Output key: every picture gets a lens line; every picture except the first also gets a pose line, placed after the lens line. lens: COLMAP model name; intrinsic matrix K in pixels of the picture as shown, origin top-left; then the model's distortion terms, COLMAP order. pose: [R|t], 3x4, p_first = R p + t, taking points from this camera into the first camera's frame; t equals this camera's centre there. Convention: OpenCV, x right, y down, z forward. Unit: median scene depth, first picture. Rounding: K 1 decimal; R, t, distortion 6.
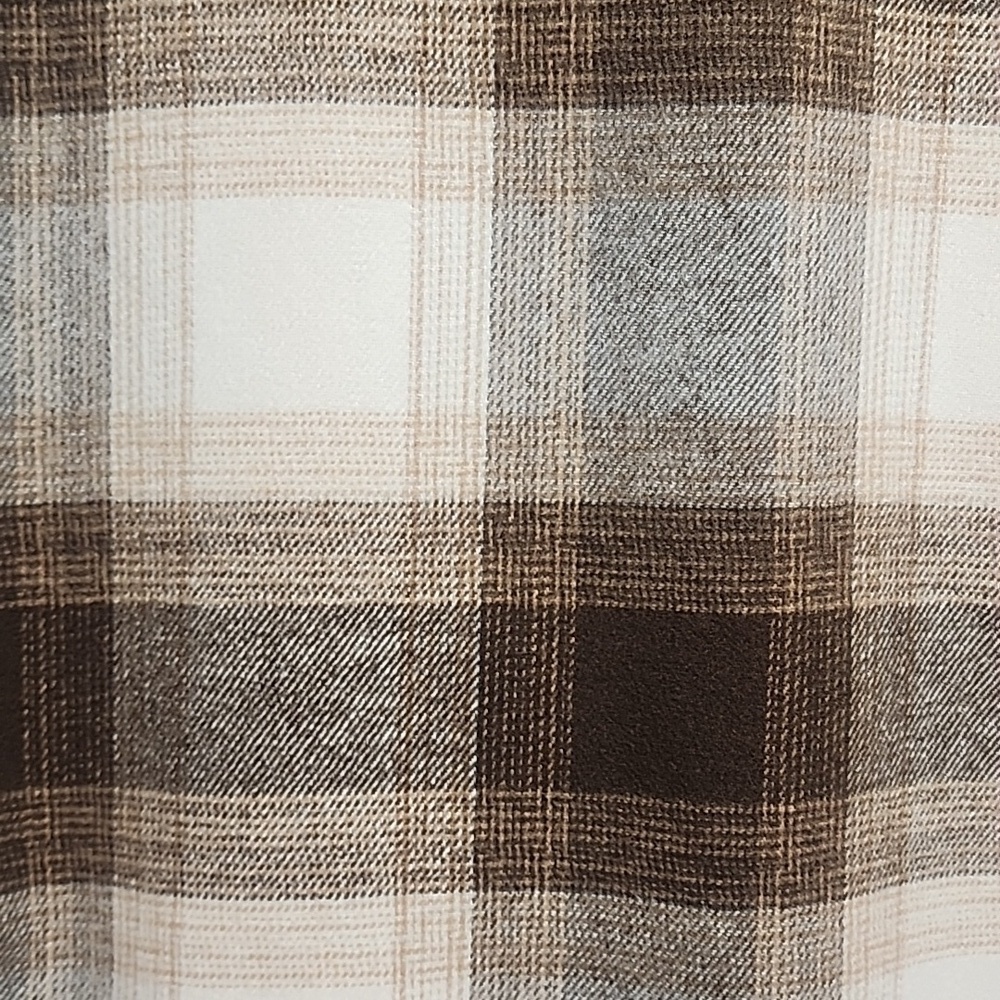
lens RADIAL K [[1573.9, 0, 499.9], [0, 1573.9, 500.3], [0, 0, 1]] dist [0.024254, 0.000000]
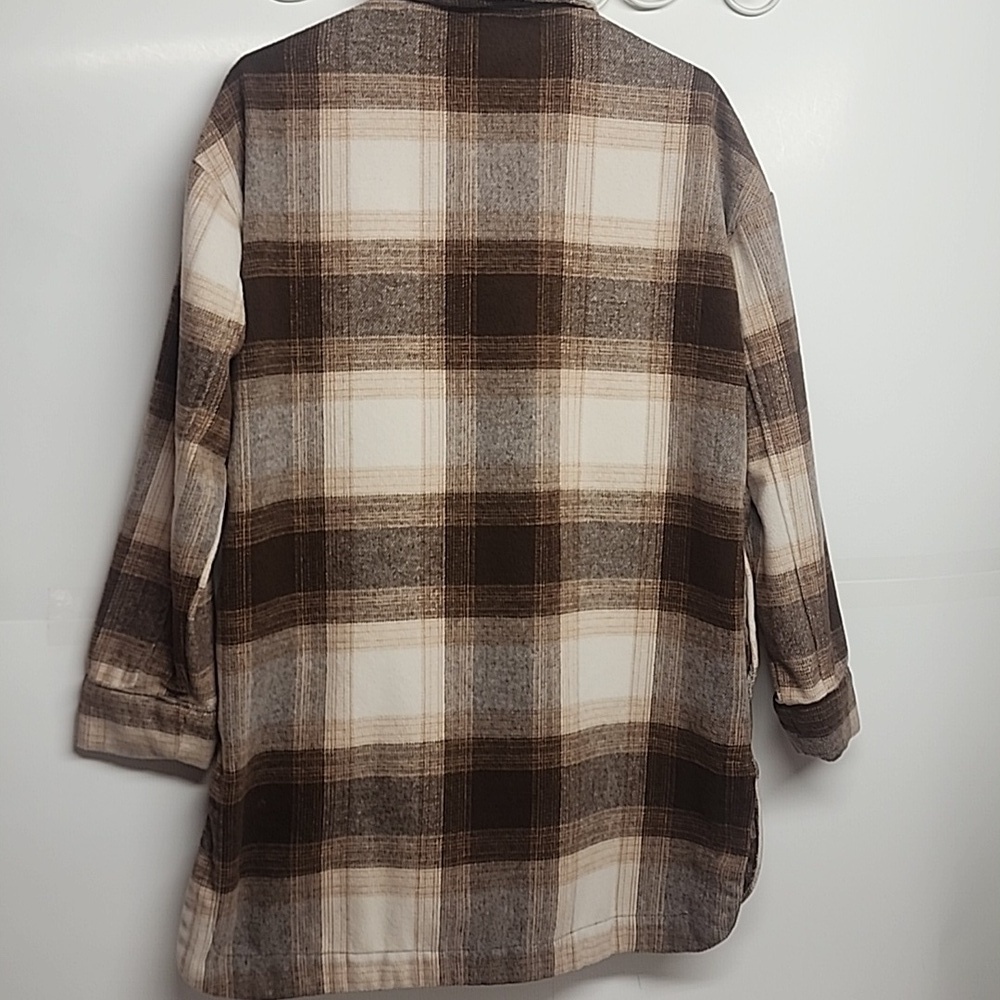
lens RADIAL K [[1573.9, 0, 500.0], [0, 1573.9, 499.6], [0, 0, 1]] dist [0.024254, 0.000000]
pose [[0.981036, -0.033036, 0.190989, -0.507964], [0.033326, 0.999443, 0.001694, 0.012069], [-0.190938, 0.004703, 0.981591, -2.127166]]
